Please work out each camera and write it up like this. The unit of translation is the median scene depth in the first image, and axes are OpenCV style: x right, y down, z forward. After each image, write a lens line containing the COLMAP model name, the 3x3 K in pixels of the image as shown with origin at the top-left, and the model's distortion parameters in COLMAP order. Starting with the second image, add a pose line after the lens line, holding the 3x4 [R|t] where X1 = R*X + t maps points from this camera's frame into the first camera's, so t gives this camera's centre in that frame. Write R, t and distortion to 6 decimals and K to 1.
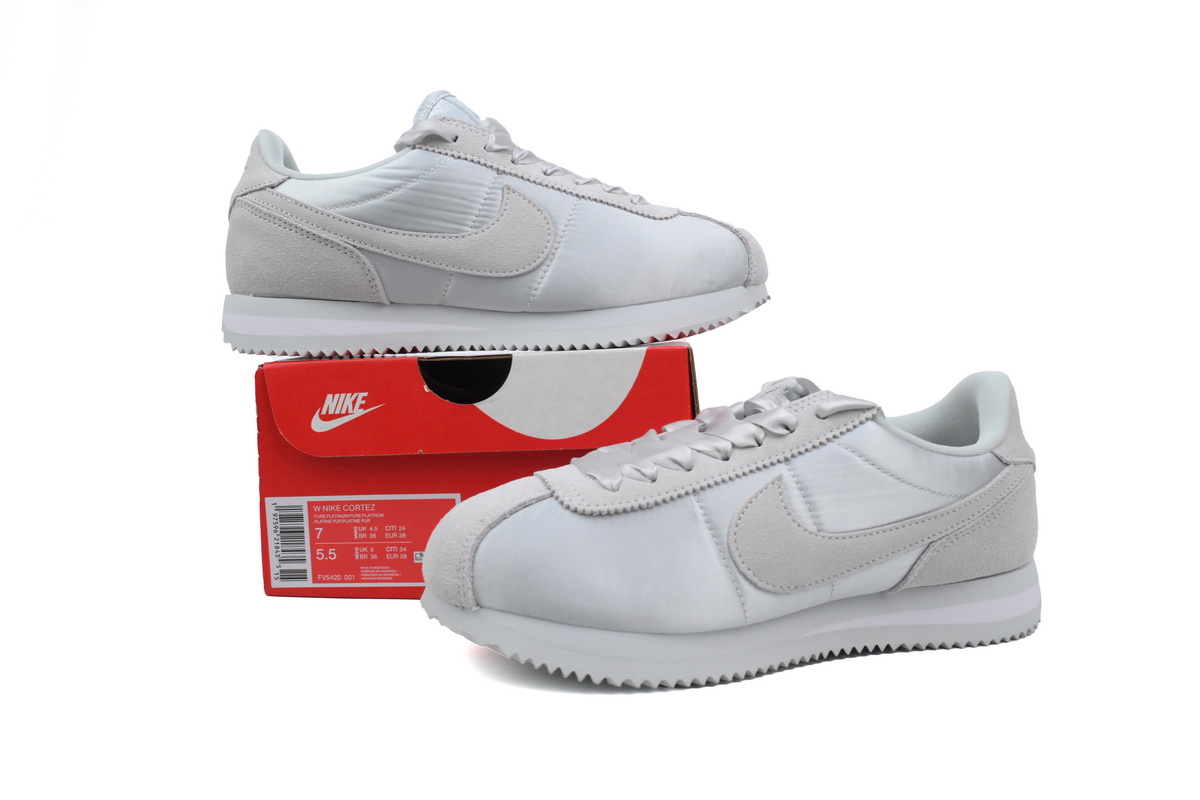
lens RADIAL K [[1007.8, 0, 600.7], [0, 1007.8, 398.9], [0, 0, 1]] dist [-0.006377, 0.005896]
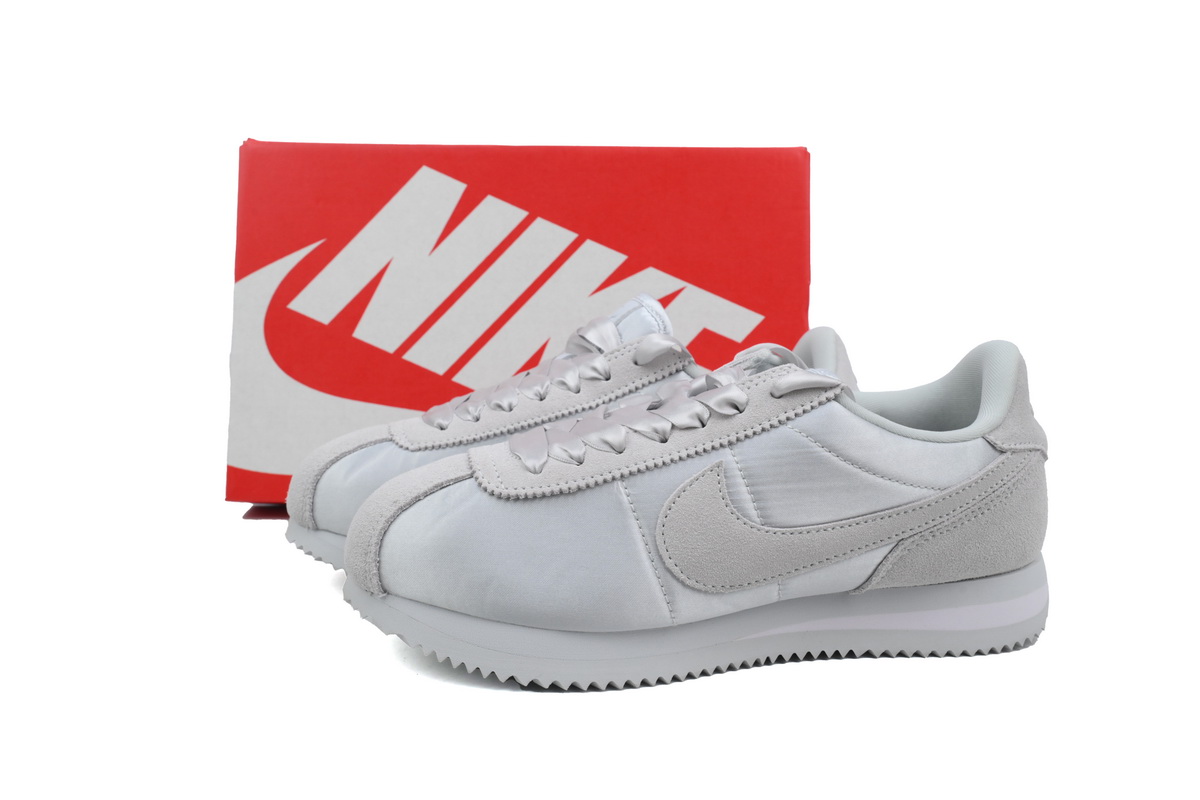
lens RADIAL K [[1007.8, 0, 599.2], [0, 1007.8, 398.0], [0, 0, 1]] dist [-0.006377, 0.005896]
pose [[0.989523, 0.018401, -0.143199, 0.195215], [-0.009684, 0.998070, 0.061333, -0.033631], [0.144052, -0.059304, 0.987792, 0.101468]]
